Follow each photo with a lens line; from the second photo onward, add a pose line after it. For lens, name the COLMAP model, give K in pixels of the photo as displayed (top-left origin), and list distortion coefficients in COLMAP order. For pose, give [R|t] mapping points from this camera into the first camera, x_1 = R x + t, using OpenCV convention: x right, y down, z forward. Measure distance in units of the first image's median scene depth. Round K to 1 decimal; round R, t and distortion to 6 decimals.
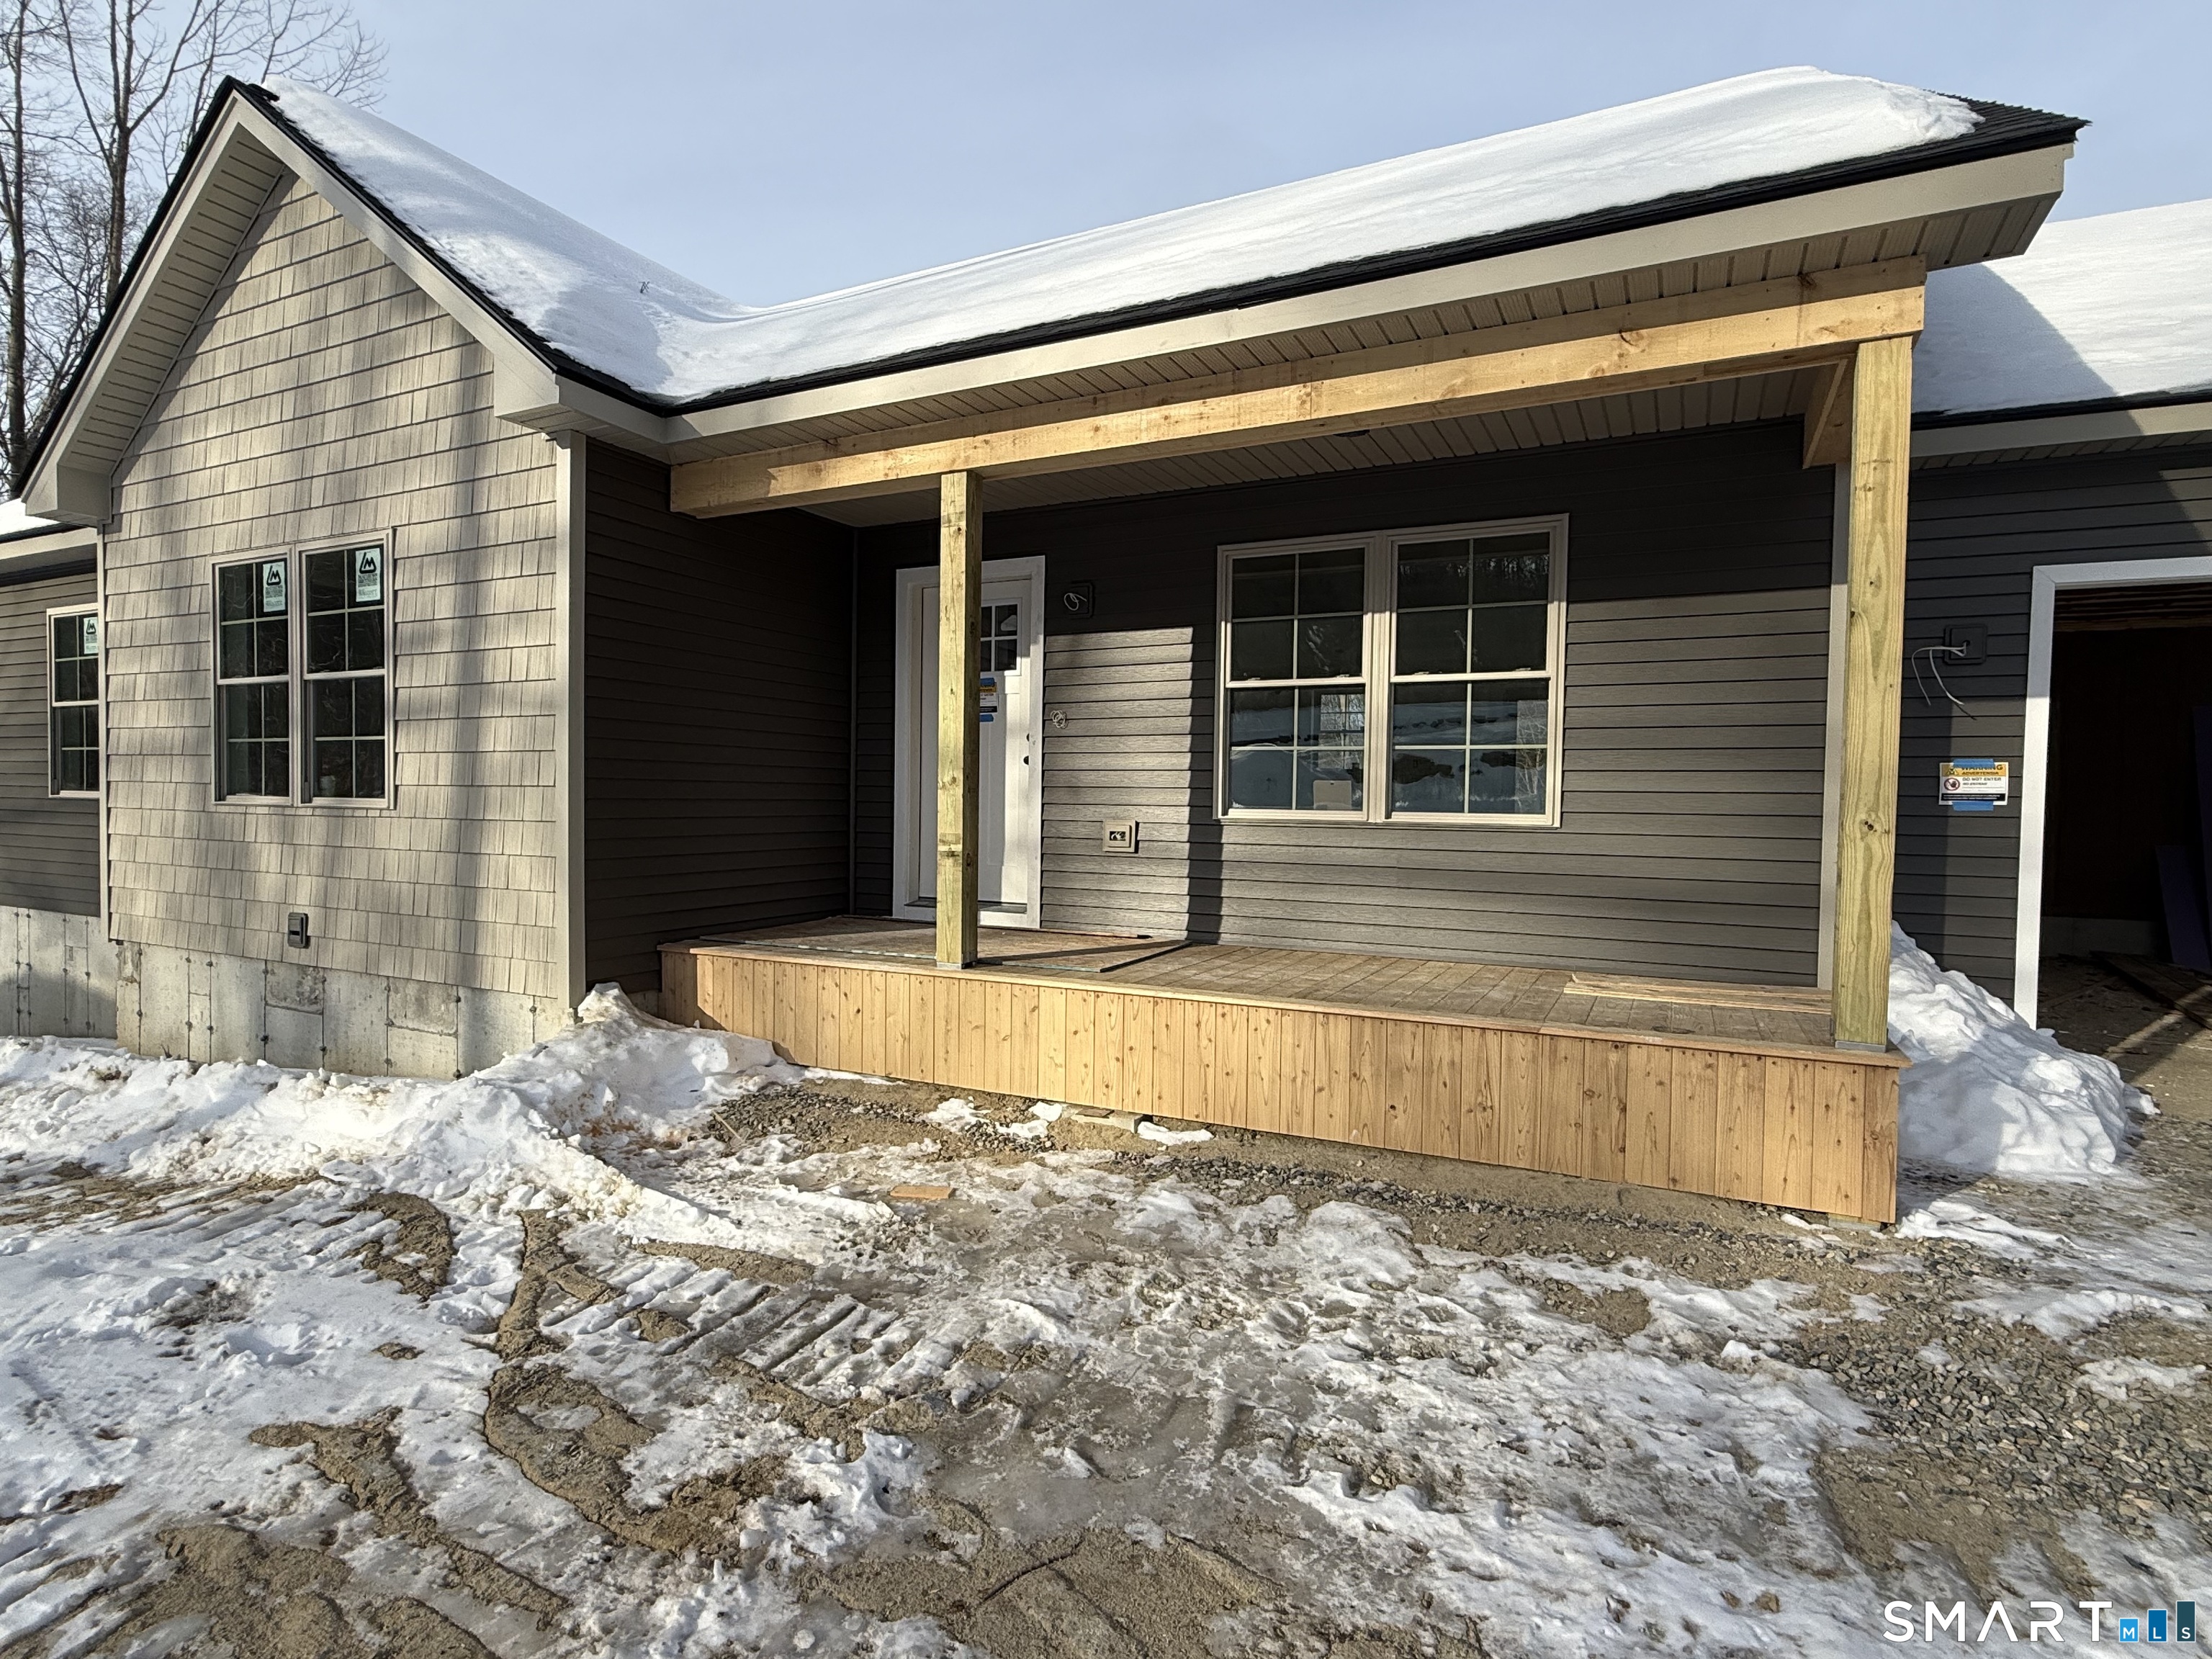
lens RADIAL K [[1168.4, 0, 1113.3], [0, 1168.4, 830.7], [0, 0, 1]] dist [-0.002810, 0.002355]
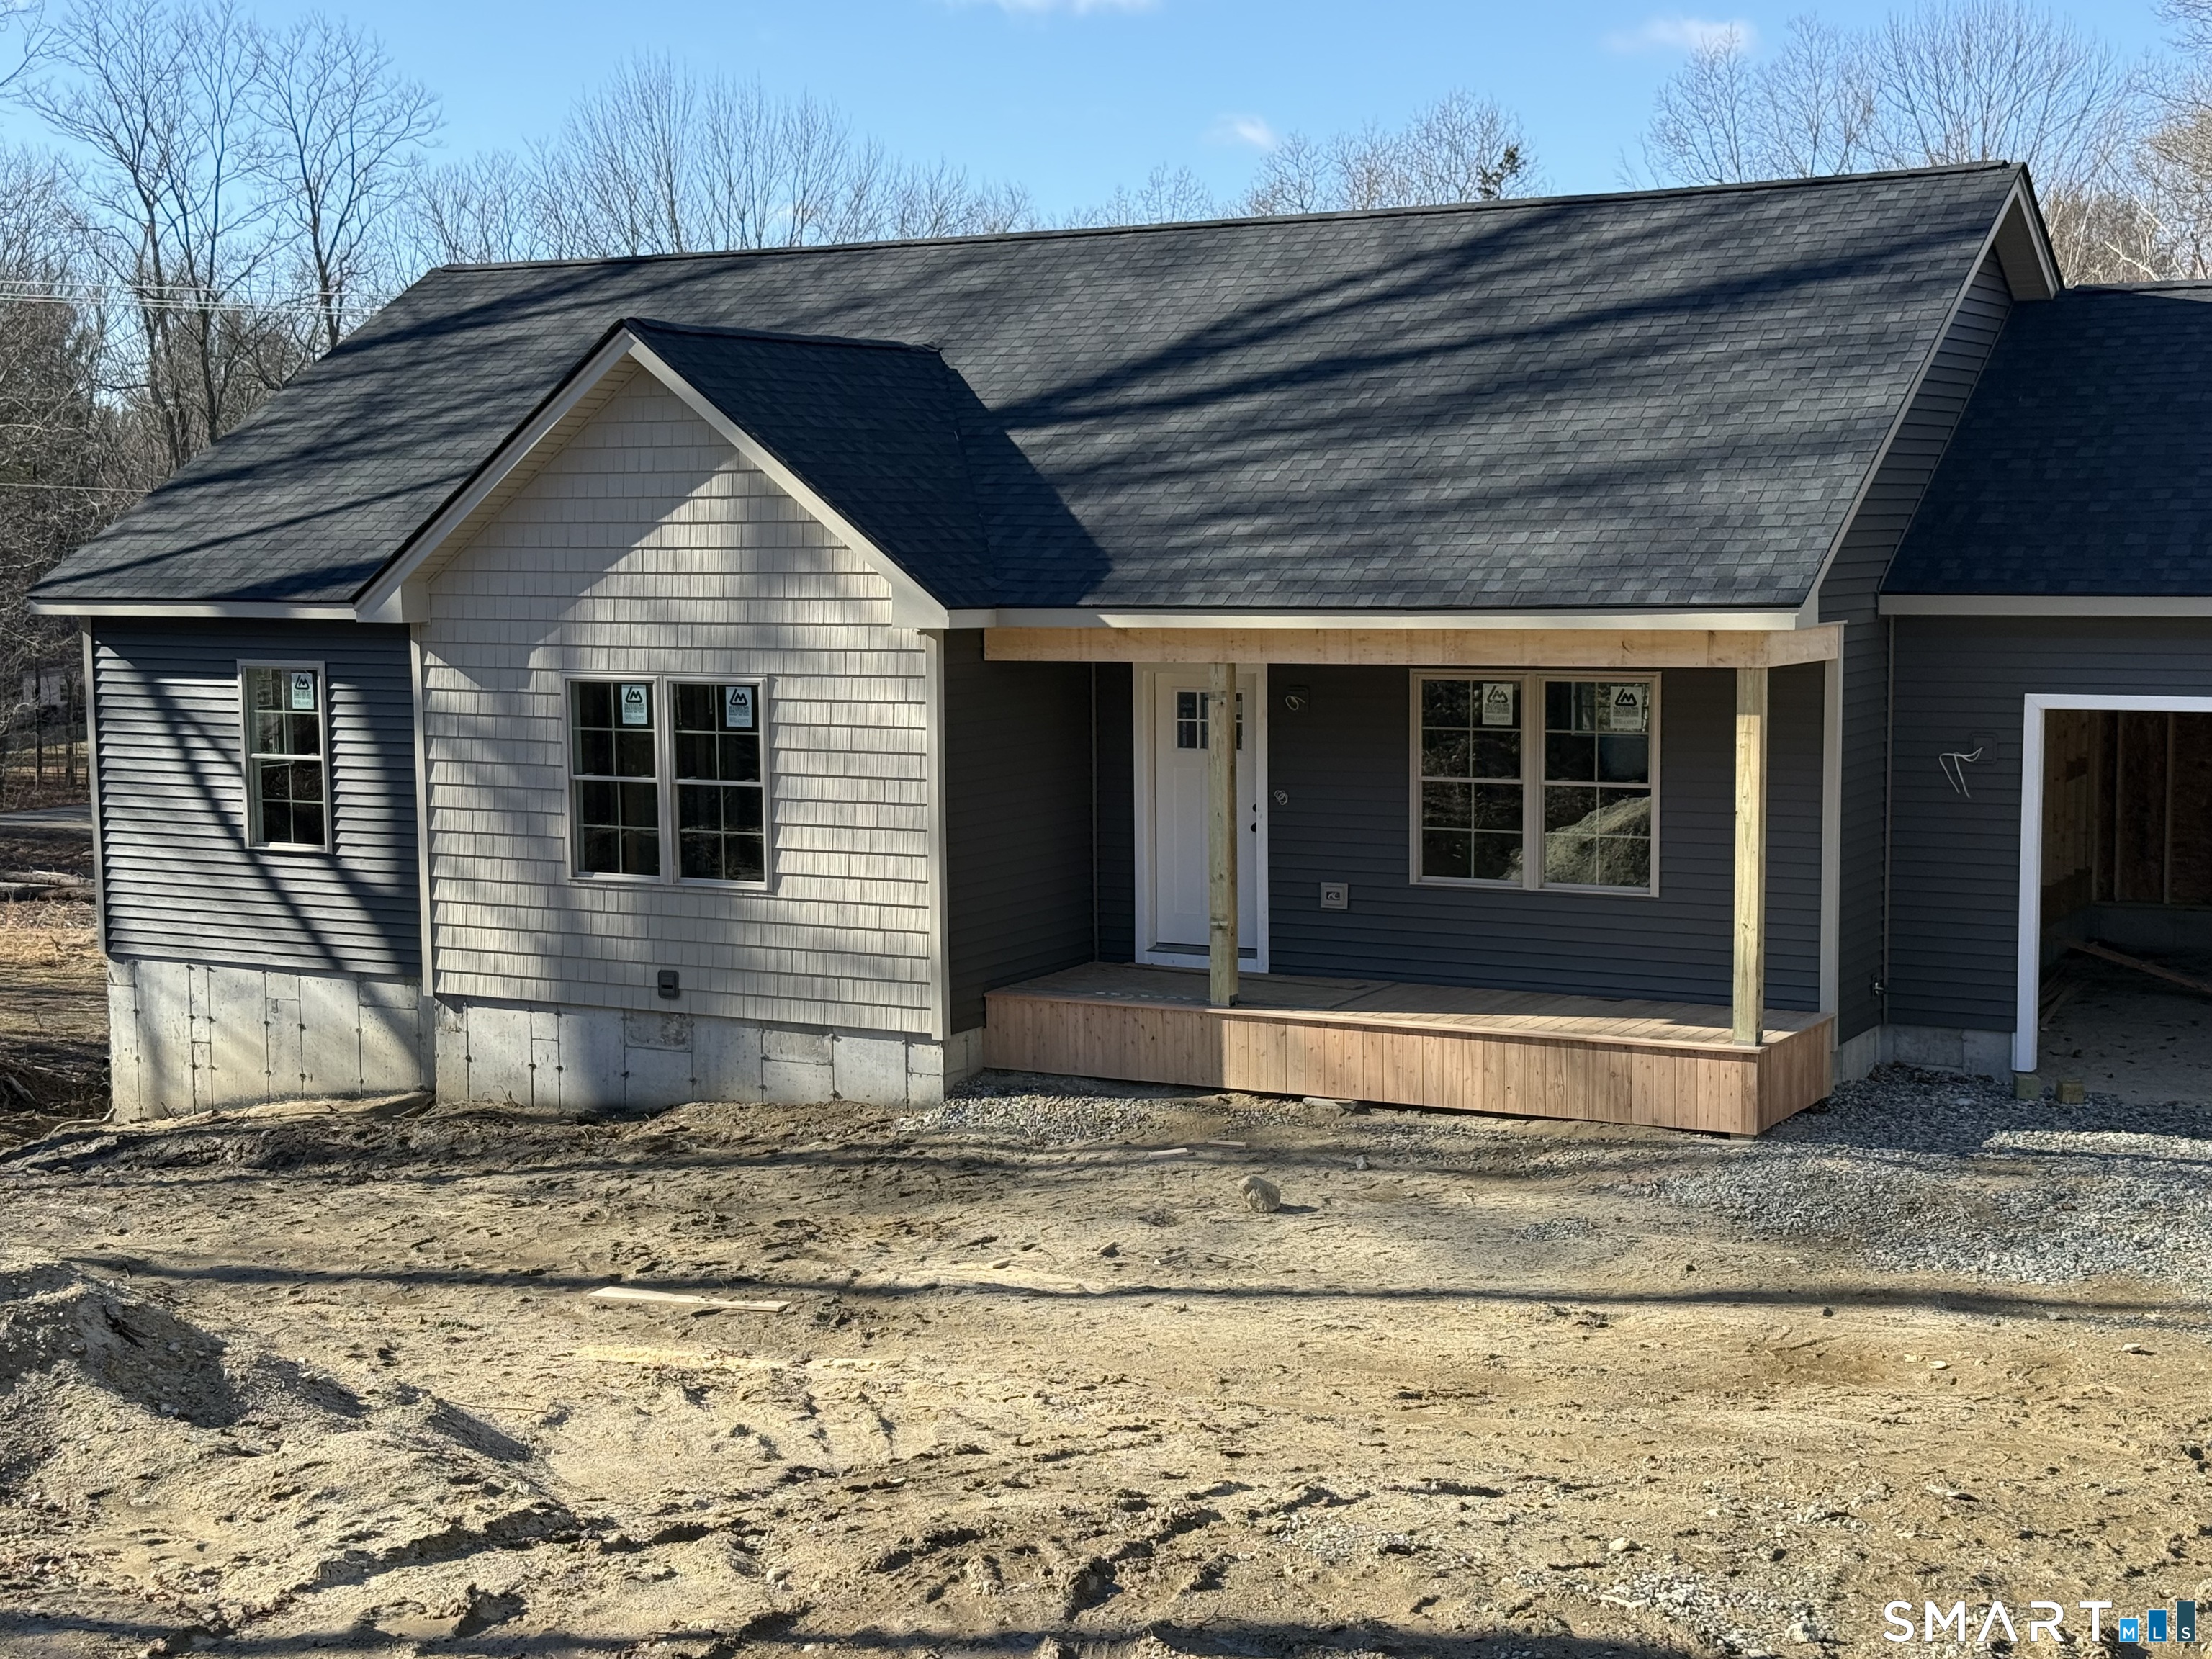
lens RADIAL K [[3133.7, 0, 1118.8], [0, 3133.7, 830.2], [0, 0, 1]] dist [0.114690, 0.000000]
pose [[0.998273, -0.019407, -0.055451, -0.042616], [0.023346, 0.997183, 0.071286, -0.334211], [0.053911, -0.072457, 0.995913, -2.500132]]
